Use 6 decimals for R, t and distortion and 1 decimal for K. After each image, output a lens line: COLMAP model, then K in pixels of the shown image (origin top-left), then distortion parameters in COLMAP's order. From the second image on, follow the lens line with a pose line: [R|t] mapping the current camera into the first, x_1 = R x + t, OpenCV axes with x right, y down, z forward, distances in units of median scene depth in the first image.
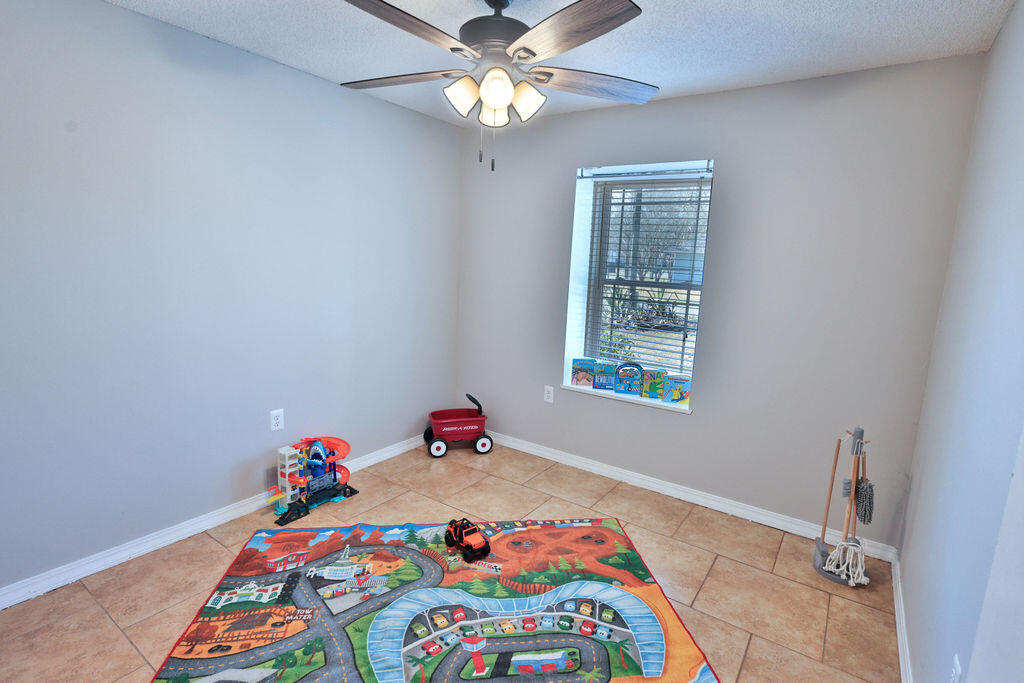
lens RADIAL K [[504.8, 0, 512.0], [0, 504.8, 341.5], [0, 0, 1]] dist [0.000225, 0.000159]
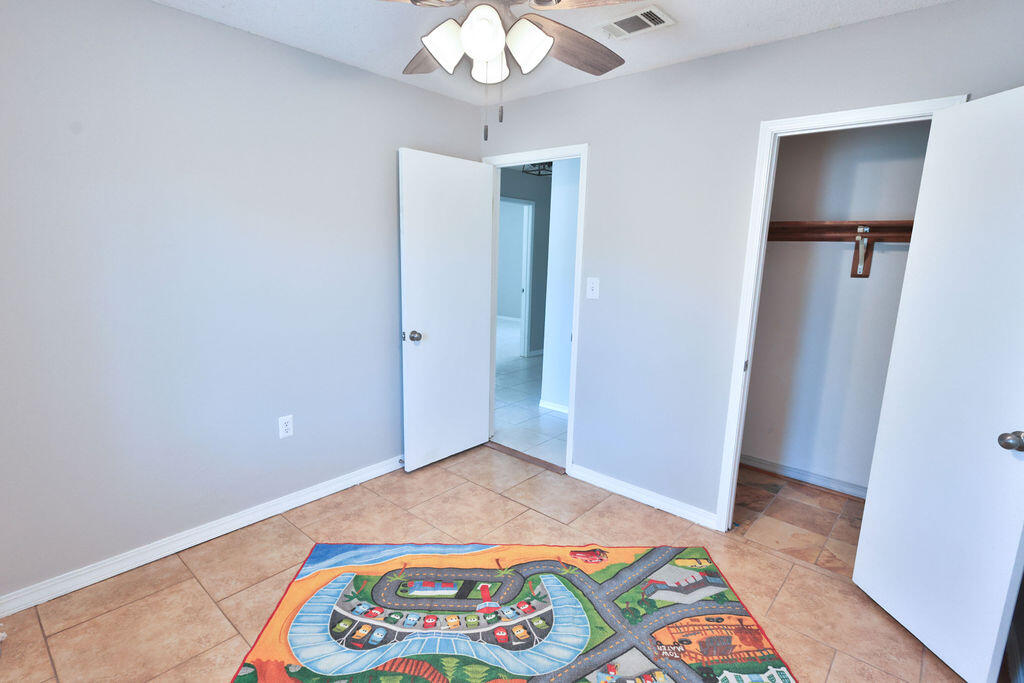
lens RADIAL K [[504.8, 0, 512.0], [0, 504.8, 341.5], [0, 0, 1]] dist [0.000225, 0.000159]
pose [[-0.993166, -0.085175, 0.079793, -0.155539], [-0.051565, 0.933557, 0.354701, -0.305509], [-0.104703, 0.348163, -0.931569, 1.707485]]
